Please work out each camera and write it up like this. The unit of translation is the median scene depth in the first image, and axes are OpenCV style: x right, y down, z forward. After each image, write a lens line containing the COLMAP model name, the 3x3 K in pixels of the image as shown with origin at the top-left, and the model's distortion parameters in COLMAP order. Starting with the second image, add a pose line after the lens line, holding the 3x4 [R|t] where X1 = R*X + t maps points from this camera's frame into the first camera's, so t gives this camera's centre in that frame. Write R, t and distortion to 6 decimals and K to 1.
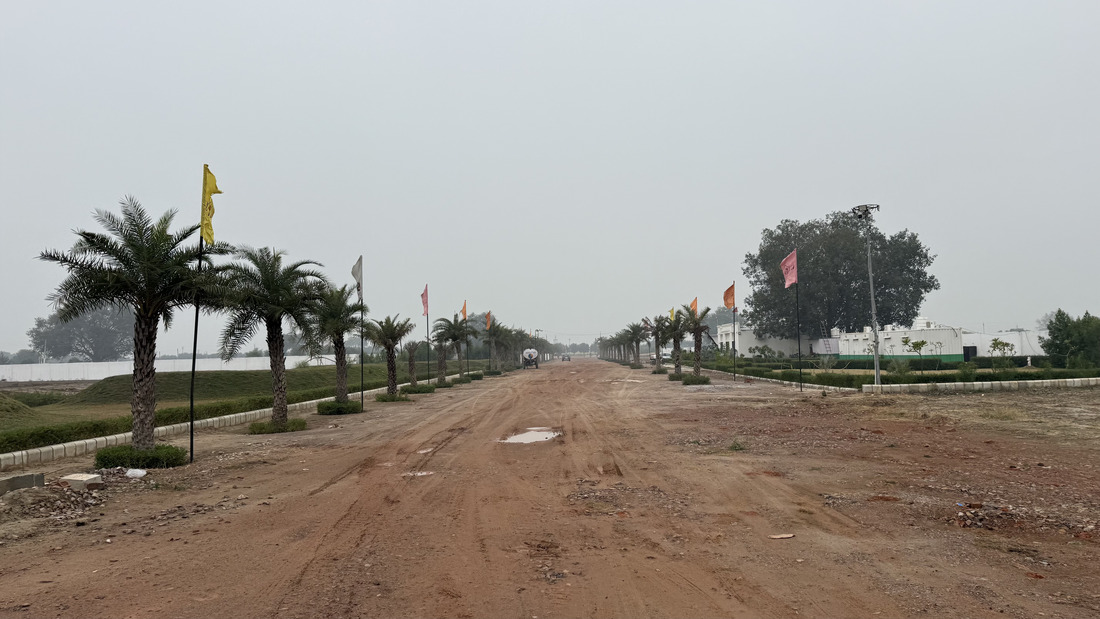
lens RADIAL K [[761.1, 0, 554.9], [0, 761.1, 308.3], [0, 0, 1]] dist [0.093232, -0.122562]
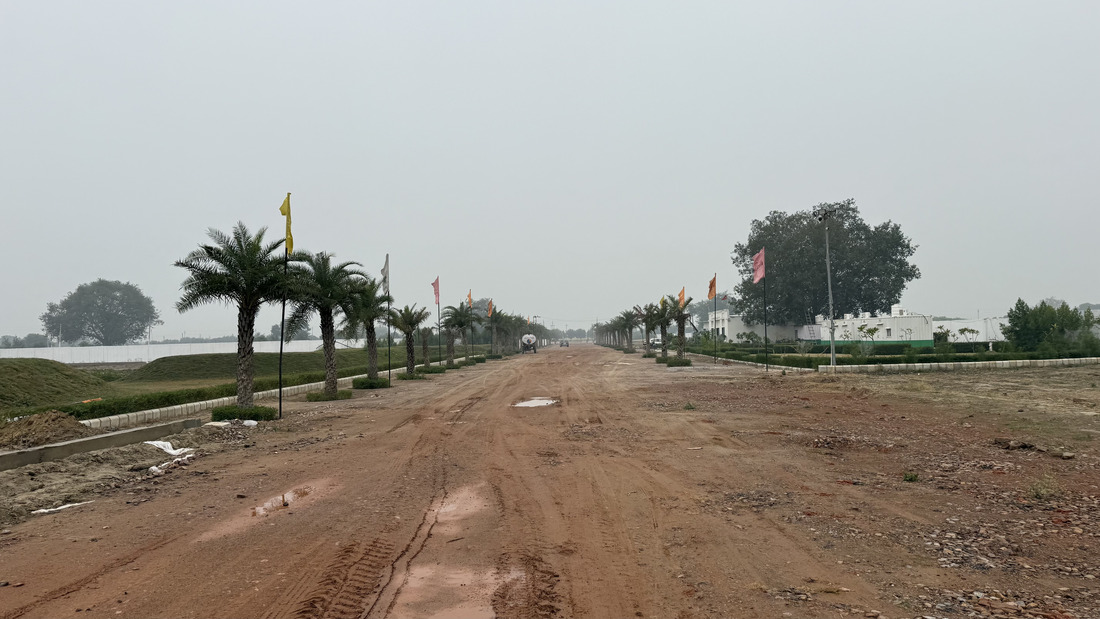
lens RADIAL K [[762.9, 0, 544.0], [0, 762.9, 314.0], [0, 0, 1]] dist [0.052418, -0.001485]
pose [[0.999945, 0.002081, -0.010315, -0.001147], [-0.001809, 0.999652, 0.026316, -0.004484], [0.010366, -0.026296, 0.999600, -0.089677]]
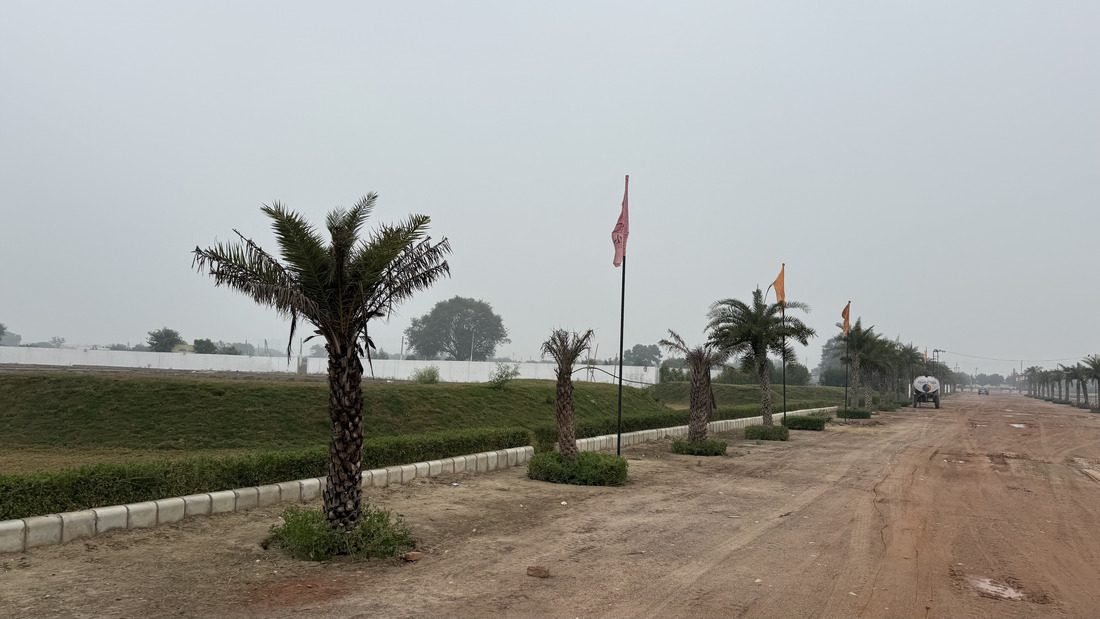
lens RADIAL K [[761.1, 0, 554.9], [0, 761.1, 308.3], [0, 0, 1]] dist [0.093232, -0.122562]
pose [[0.888434, 0.022172, -0.458468, -0.023835], [-0.032612, 0.999358, -0.014866, 0.029408], [0.457844, 0.028159, 0.888586, 0.512627]]
